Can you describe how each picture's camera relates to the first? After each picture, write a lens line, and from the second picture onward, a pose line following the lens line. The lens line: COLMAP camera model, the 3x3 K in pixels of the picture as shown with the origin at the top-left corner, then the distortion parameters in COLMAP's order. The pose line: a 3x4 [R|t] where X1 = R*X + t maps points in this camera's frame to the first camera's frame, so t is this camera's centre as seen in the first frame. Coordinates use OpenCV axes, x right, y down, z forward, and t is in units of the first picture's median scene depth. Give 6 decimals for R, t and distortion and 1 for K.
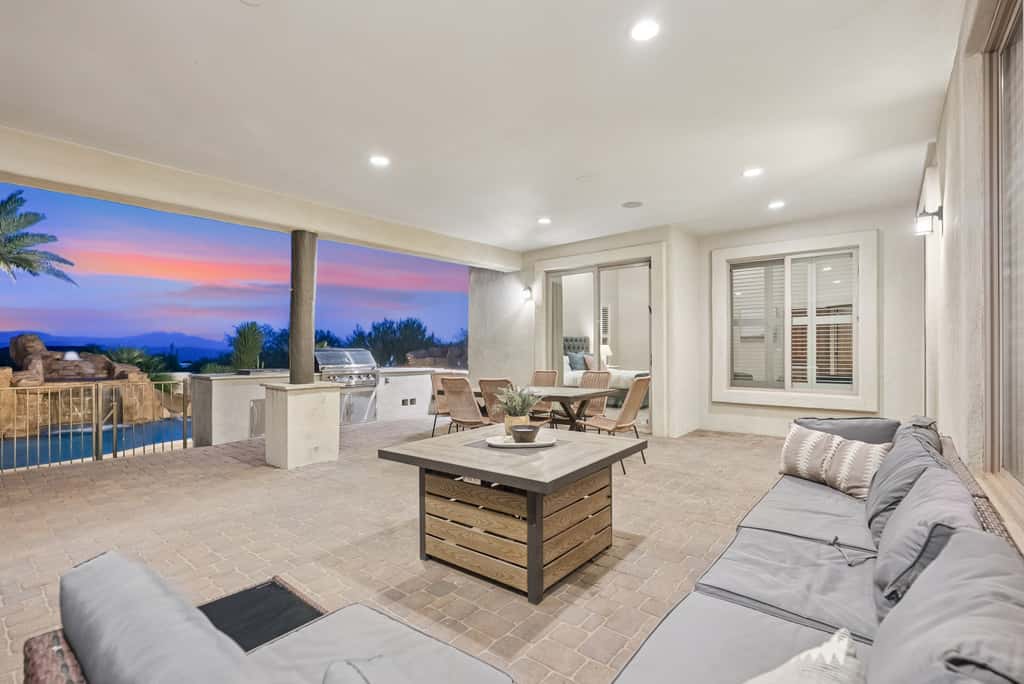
lens RADIAL K [[458.8, 0, 512.0], [0, 458.8, 342.0], [0, 0, 1]] dist [-0.000934, -0.000086]
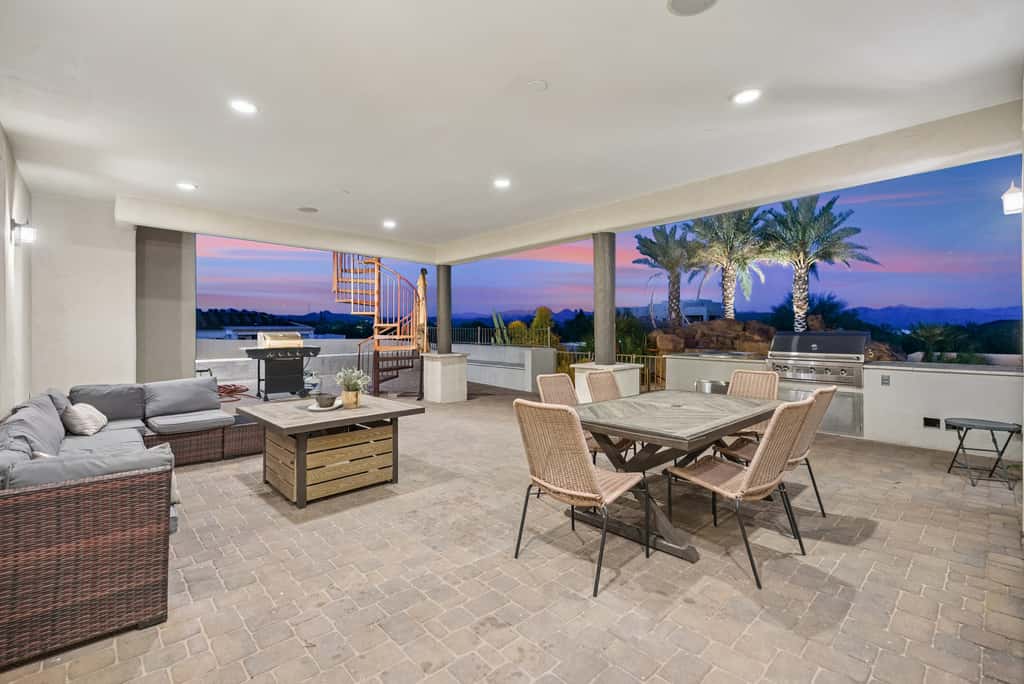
lens RADIAL K [[458.8, 0, 512.0], [0, 458.8, 342.0], [0, 0, 1]] dist [-0.000934, -0.000086]
pose [[-0.160511, 0.018485, -0.986861, 0.905595], [0.033134, 0.999362, 0.013330, 0.024230], [0.986478, -0.030559, -0.161021, 1.244661]]
